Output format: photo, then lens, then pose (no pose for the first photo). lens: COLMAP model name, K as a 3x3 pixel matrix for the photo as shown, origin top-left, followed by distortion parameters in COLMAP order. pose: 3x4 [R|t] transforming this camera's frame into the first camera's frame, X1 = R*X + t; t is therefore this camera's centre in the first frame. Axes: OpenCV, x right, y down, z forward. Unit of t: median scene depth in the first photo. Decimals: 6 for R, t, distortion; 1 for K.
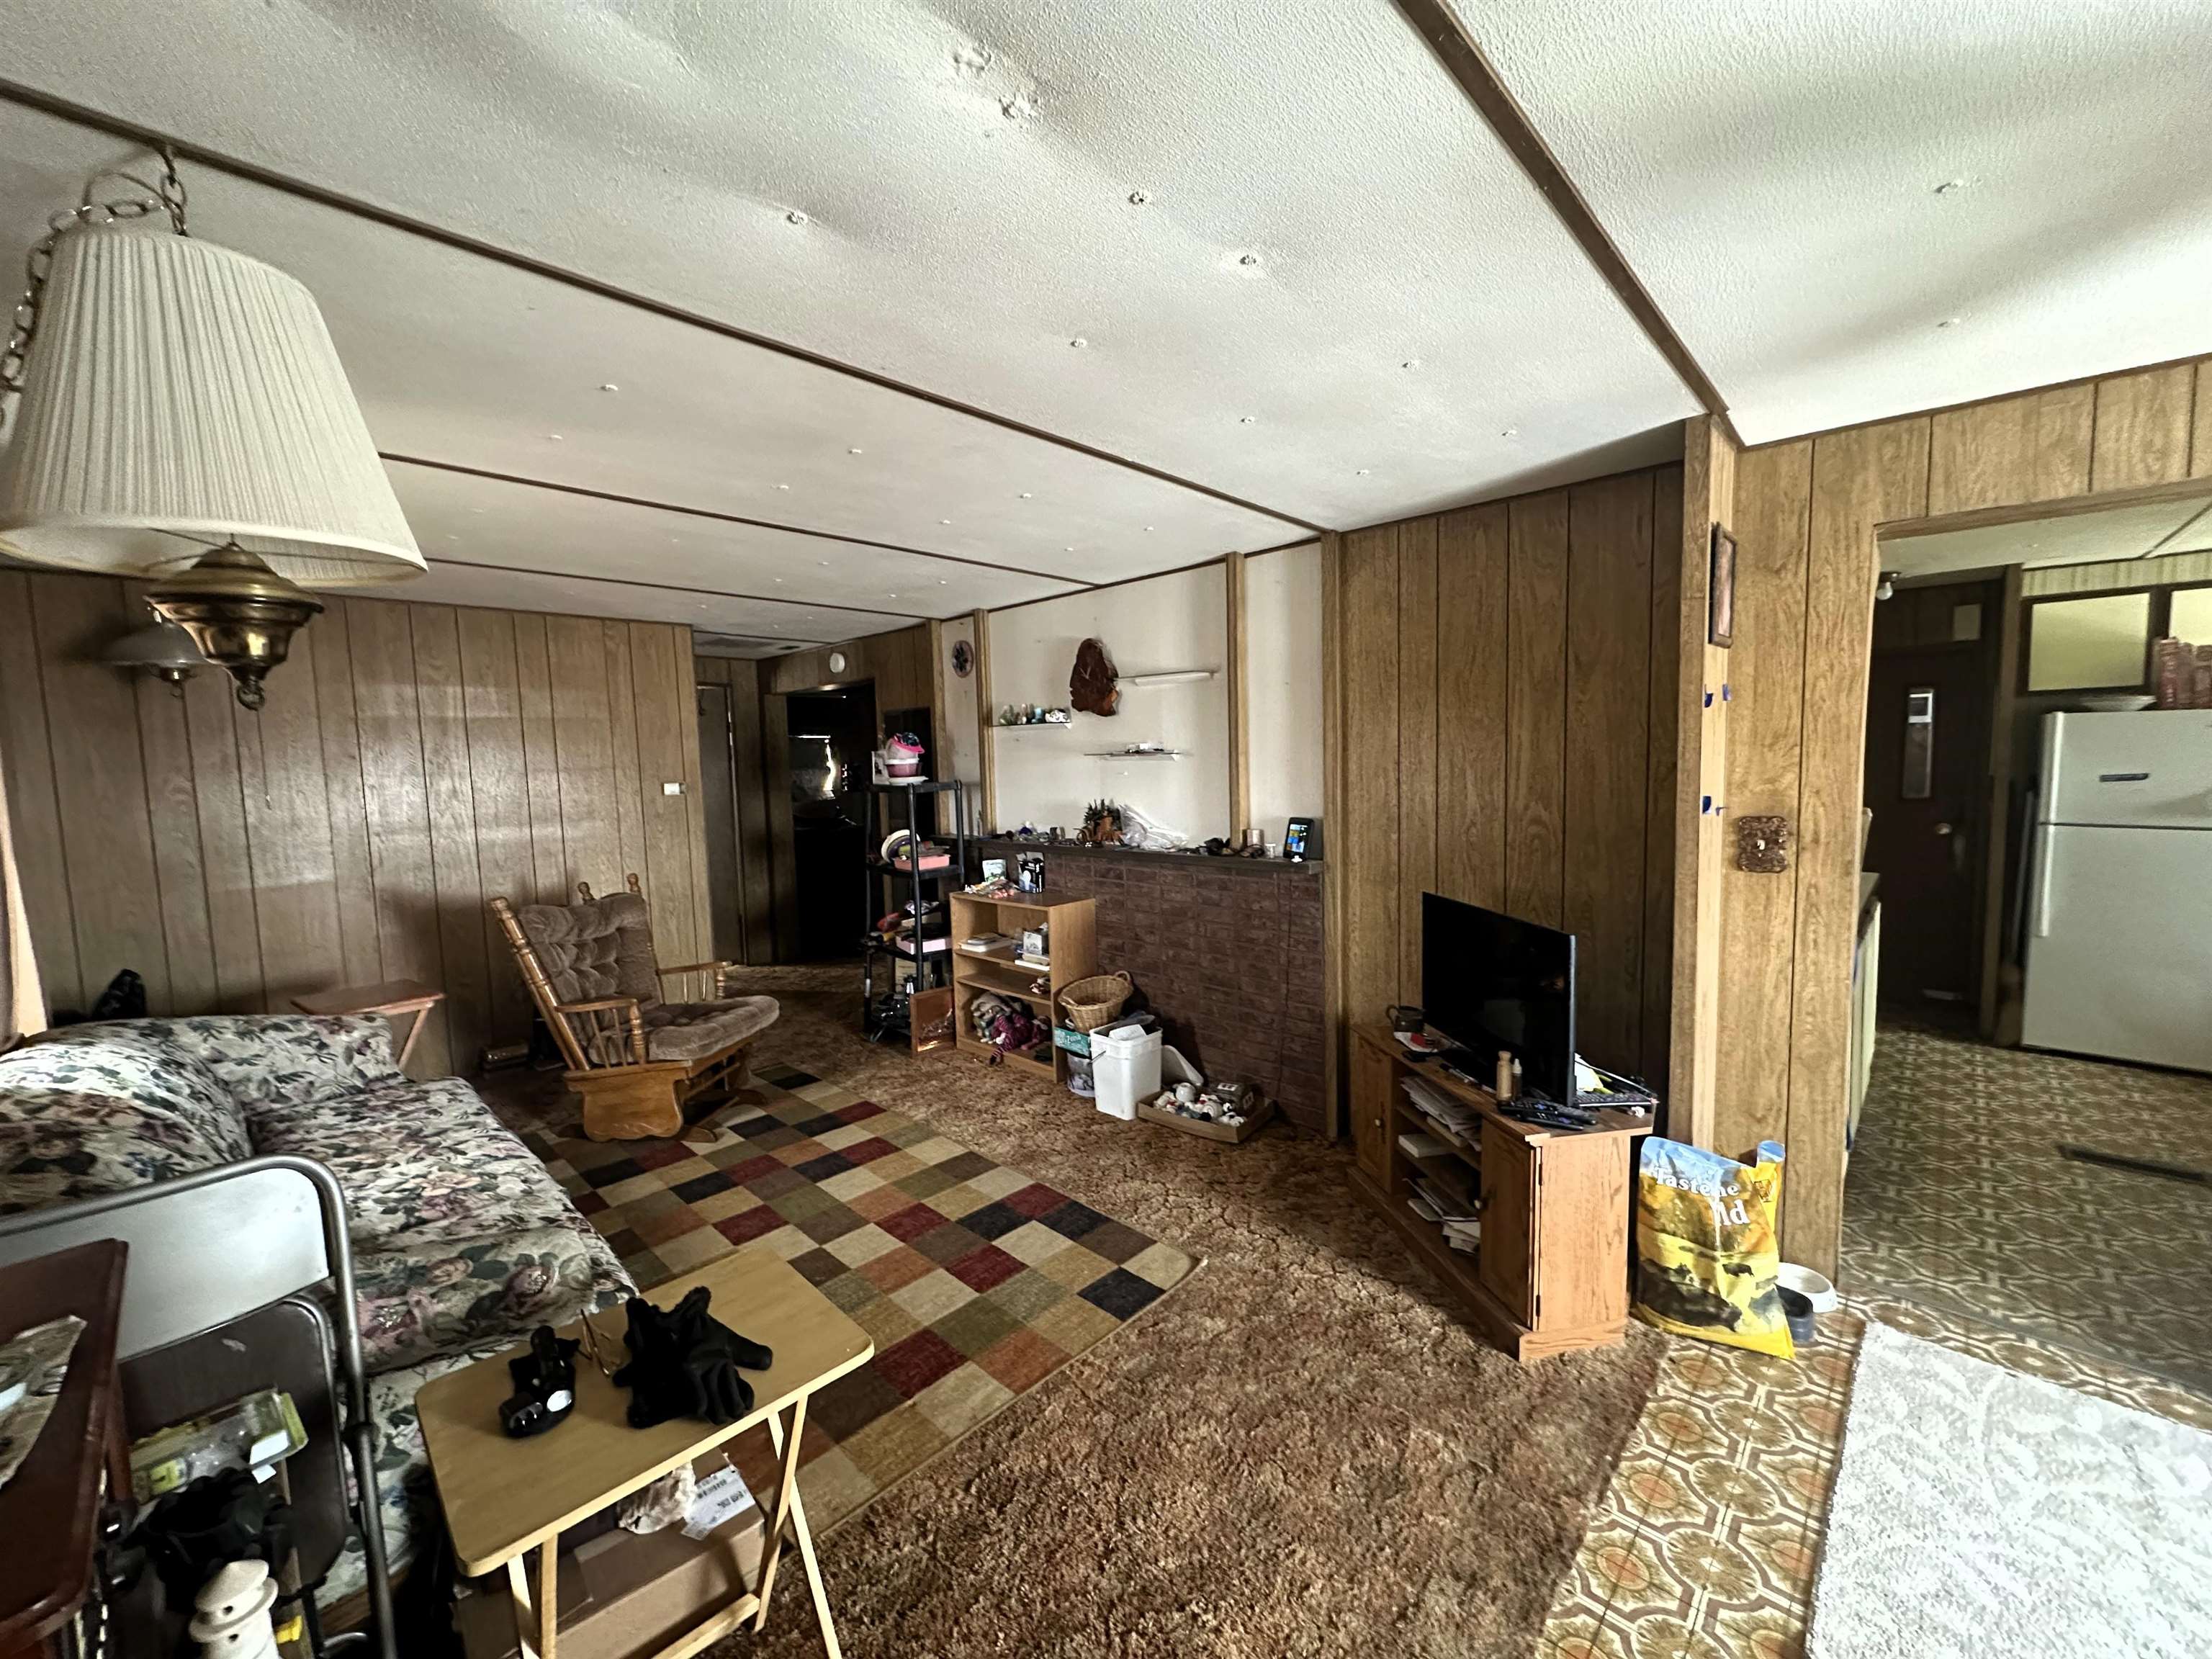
lens RADIAL K [[878.6, 0, 1110.2], [0, 878.6, 816.8], [0, 0, 1]] dist [-0.001568, -0.000241]
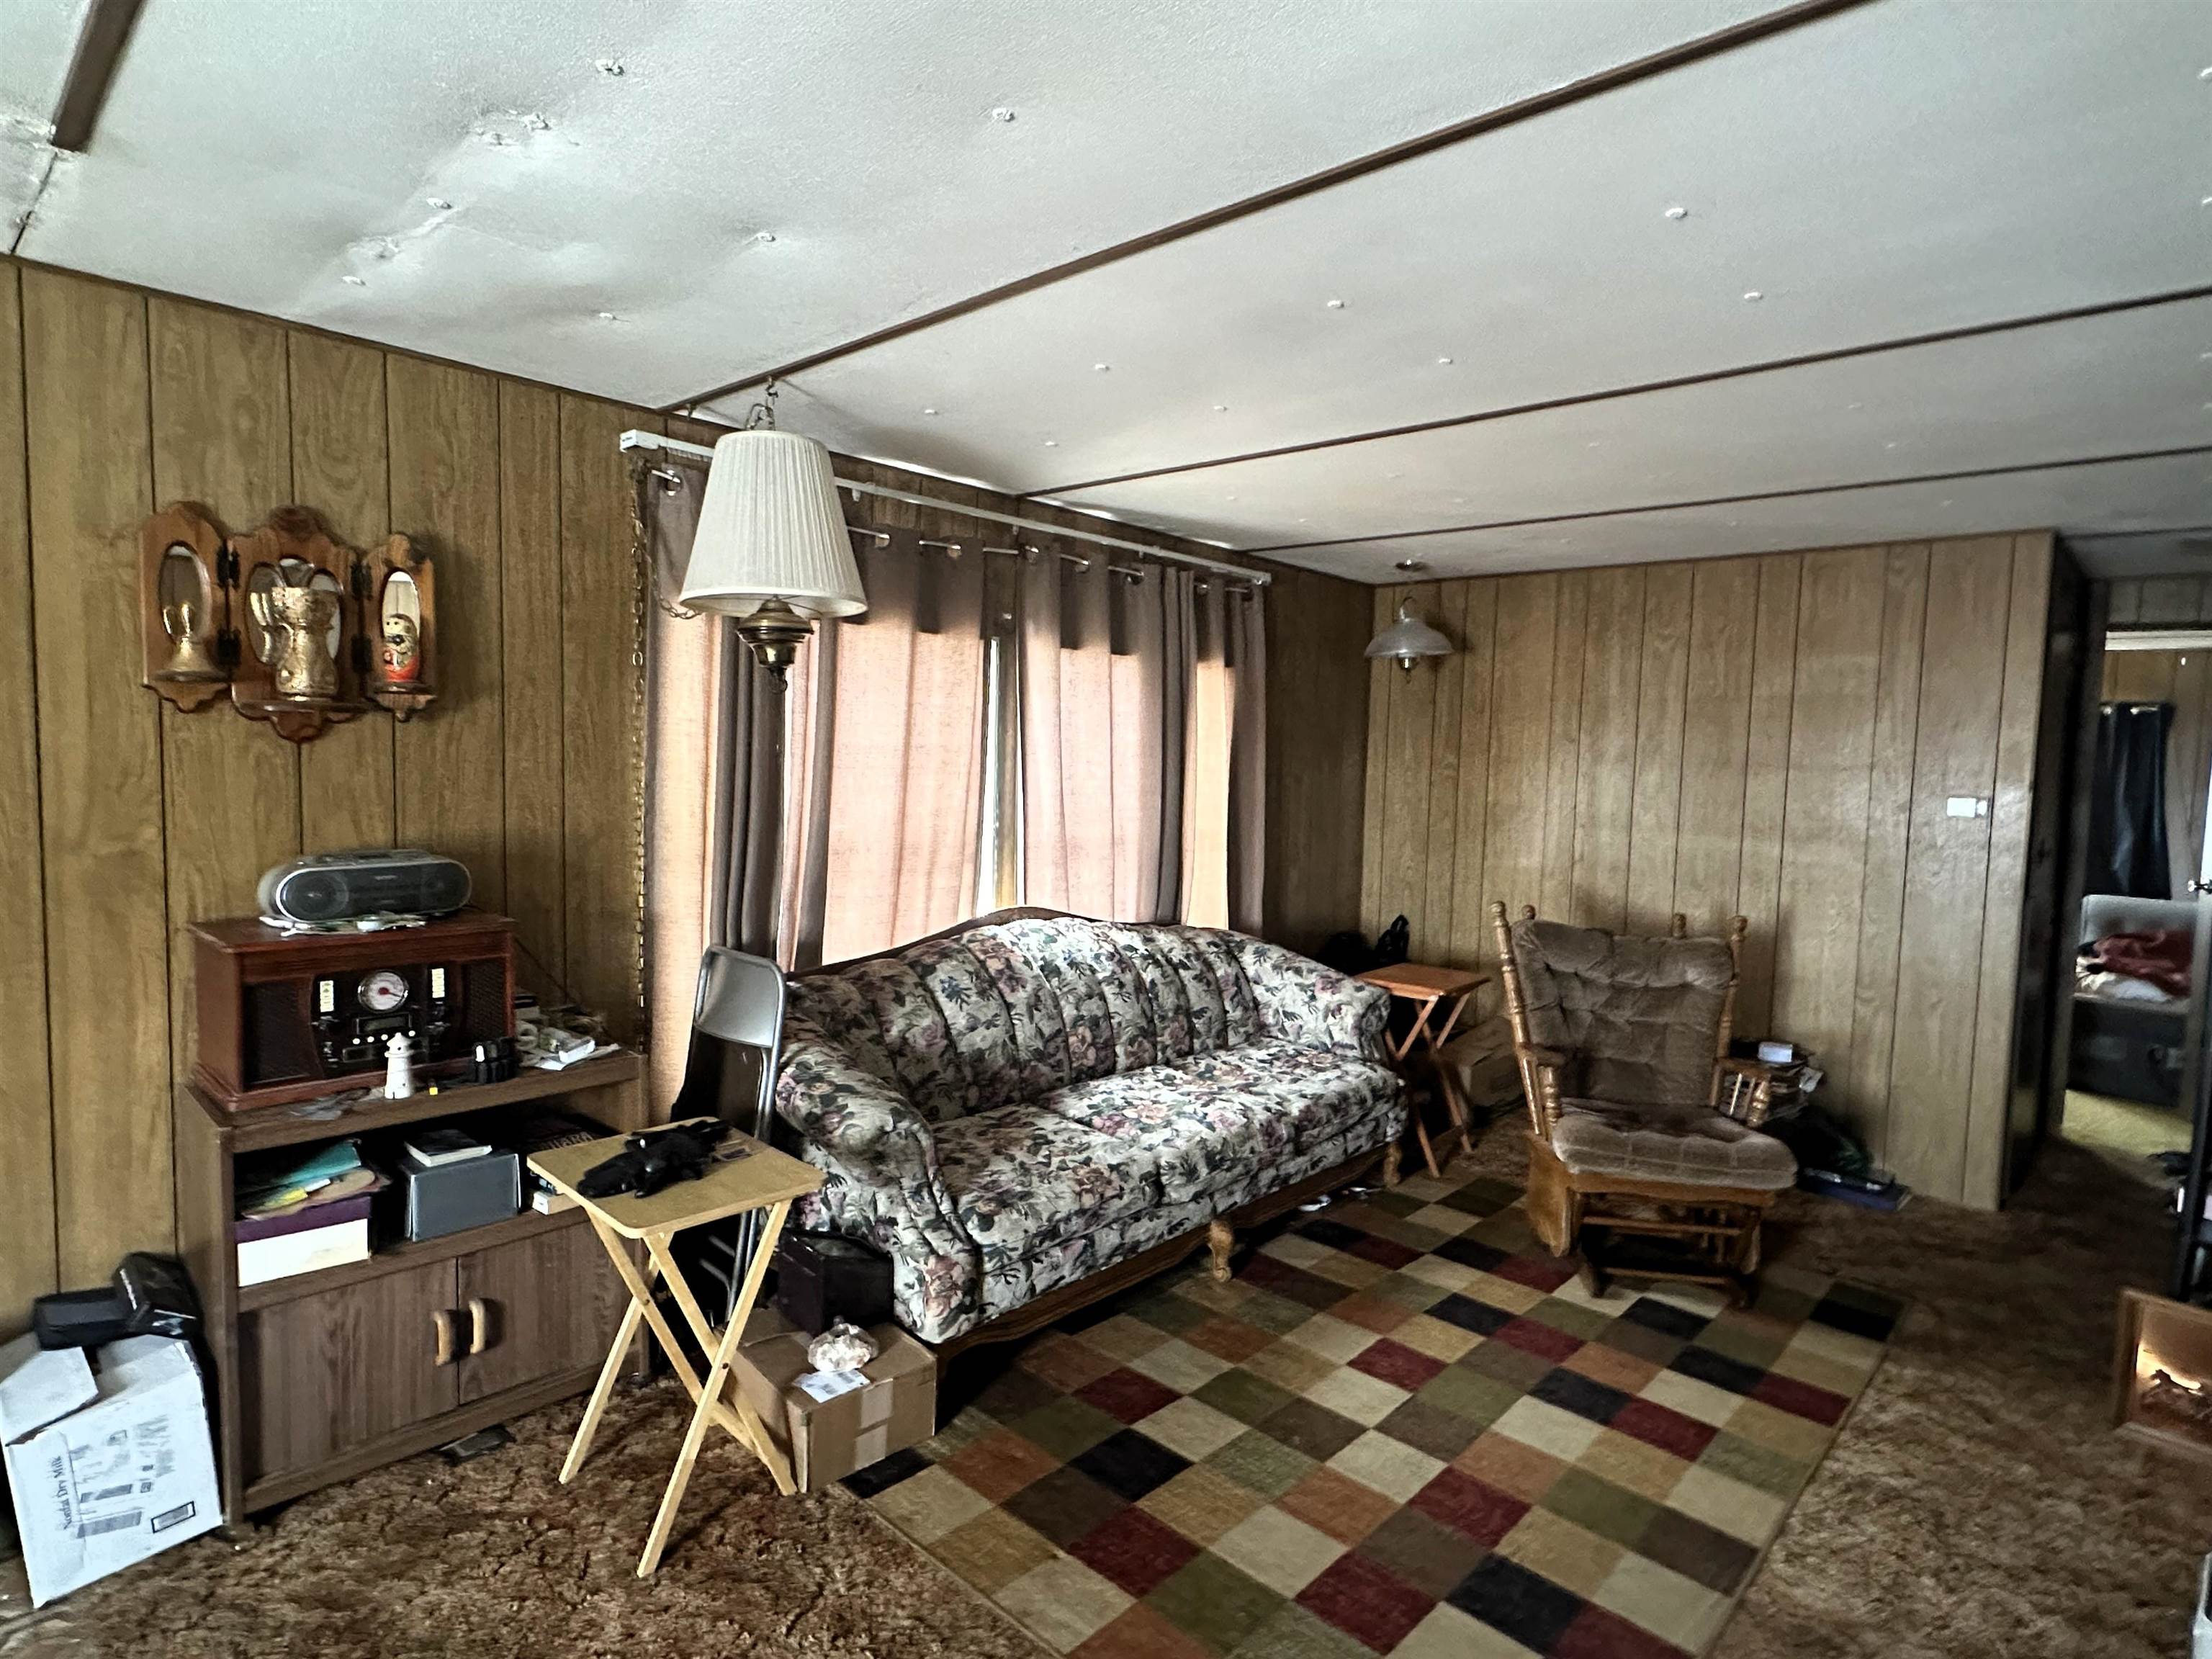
lens RADIAL K [[1184.3, 0, 1096.6], [0, 1184.3, 823.6], [0, 0, 1]] dist [-0.017240, 0.005912]
pose [[0.000694, 0.087501, -0.996164, 0.571161], [-0.098195, 0.991356, 0.087011, -0.058338], [0.995167, 0.097758, 0.009280, 0.710836]]
